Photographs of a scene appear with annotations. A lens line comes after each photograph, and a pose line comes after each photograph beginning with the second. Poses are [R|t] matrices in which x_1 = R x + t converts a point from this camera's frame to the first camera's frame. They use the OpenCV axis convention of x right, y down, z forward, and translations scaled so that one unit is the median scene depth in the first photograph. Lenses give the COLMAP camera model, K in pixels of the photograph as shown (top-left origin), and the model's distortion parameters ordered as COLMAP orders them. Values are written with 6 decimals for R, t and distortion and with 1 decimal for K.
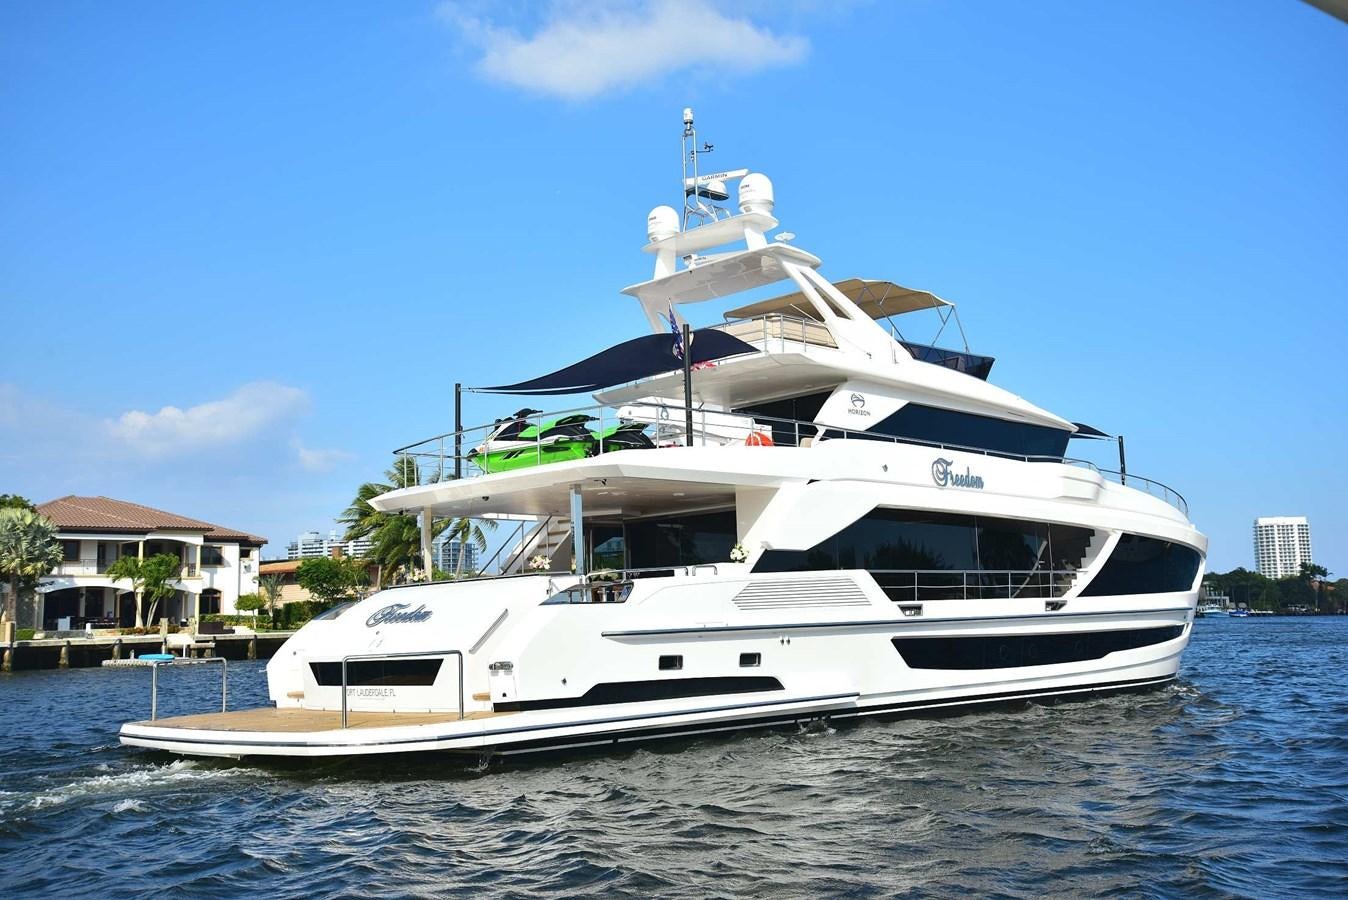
lens RADIAL K [[1489.9, 0, 708.3], [0, 1489.9, 448.4], [0, 0, 1]] dist [-0.011455, 0.003269]
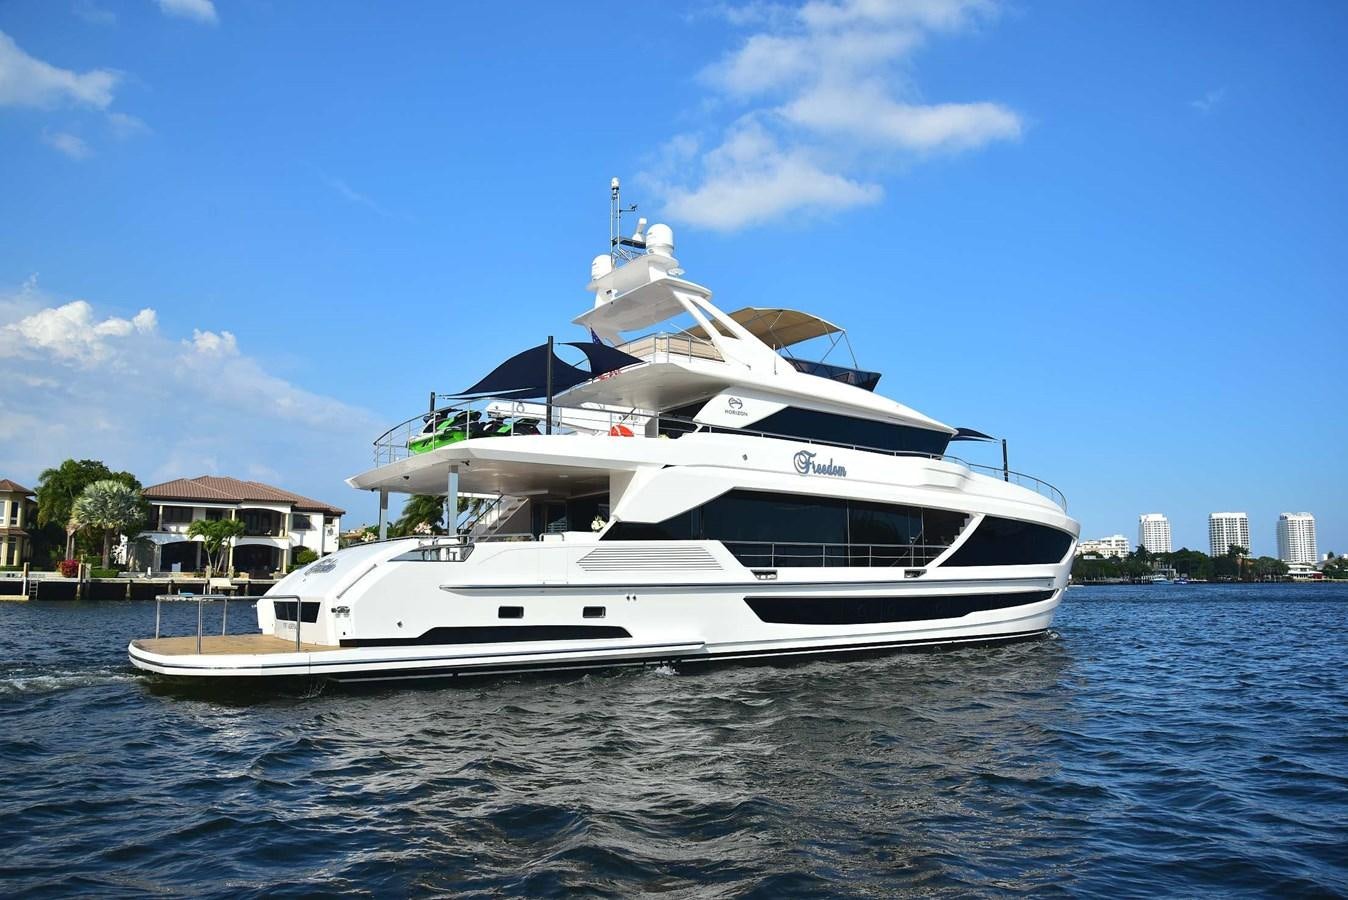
lens RADIAL K [[964.7, 0, 664.6], [0, 964.7, 472.5], [0, 0, 1]] dist [-0.131097, -0.001231]
pose [[0.982451, 0.006040, -0.186425, 0.192906], [-0.004678, 0.999959, 0.007747, 0.019165], [0.186464, -0.006739, 0.982439, 0.209795]]
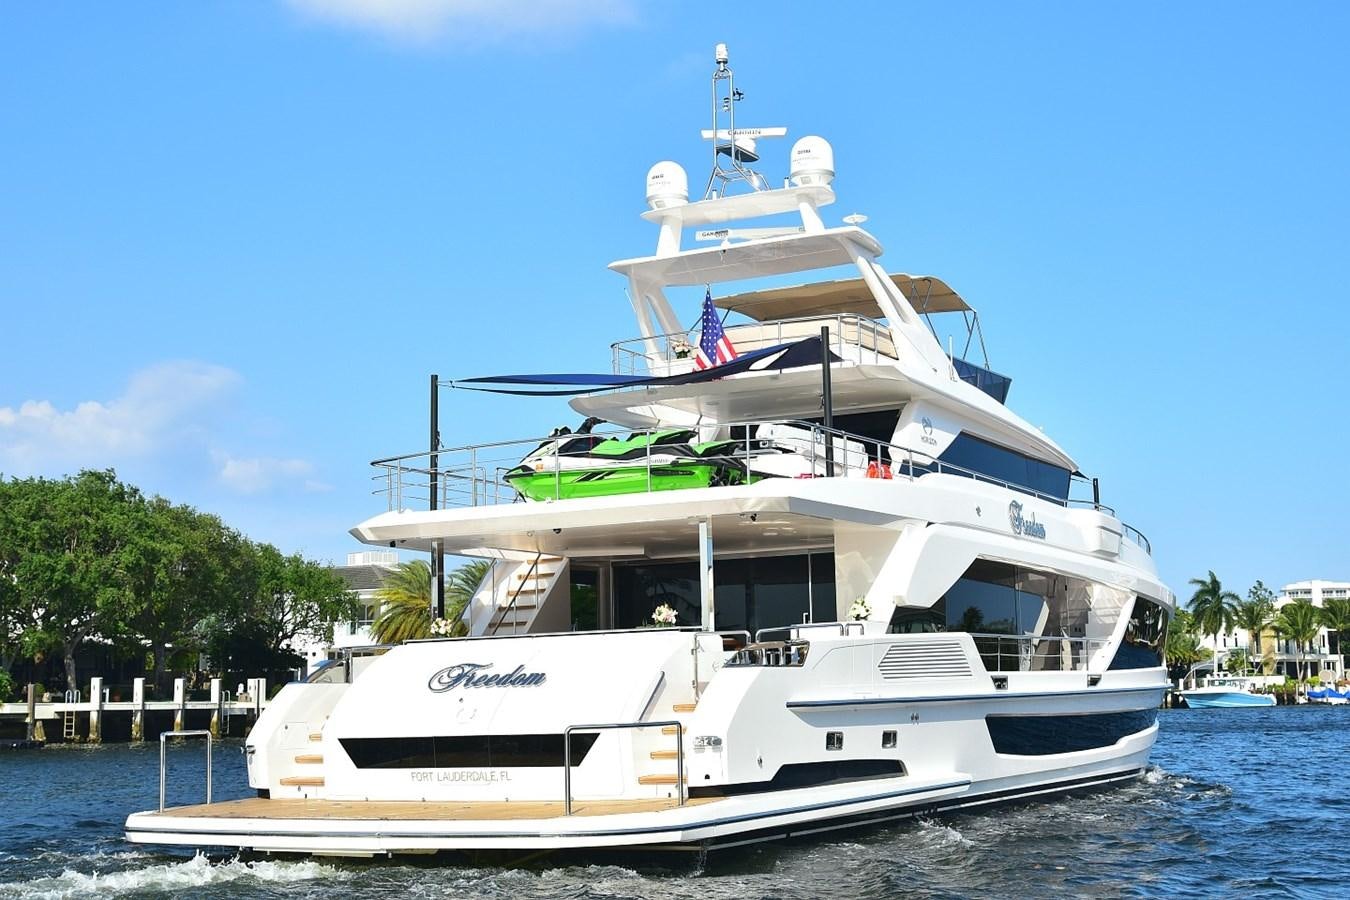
lens RADIAL K [[2066.6, 0, 673.8], [0, 2066.6, 512.2], [0, 0, 1]] dist [-0.043637, -0.024731]
pose [[0.962940, 0.038582, 0.266941, -0.335476], [-0.044602, 0.998868, 0.016523, 0.002667], [-0.266001, -0.027816, 0.963571, -0.054375]]
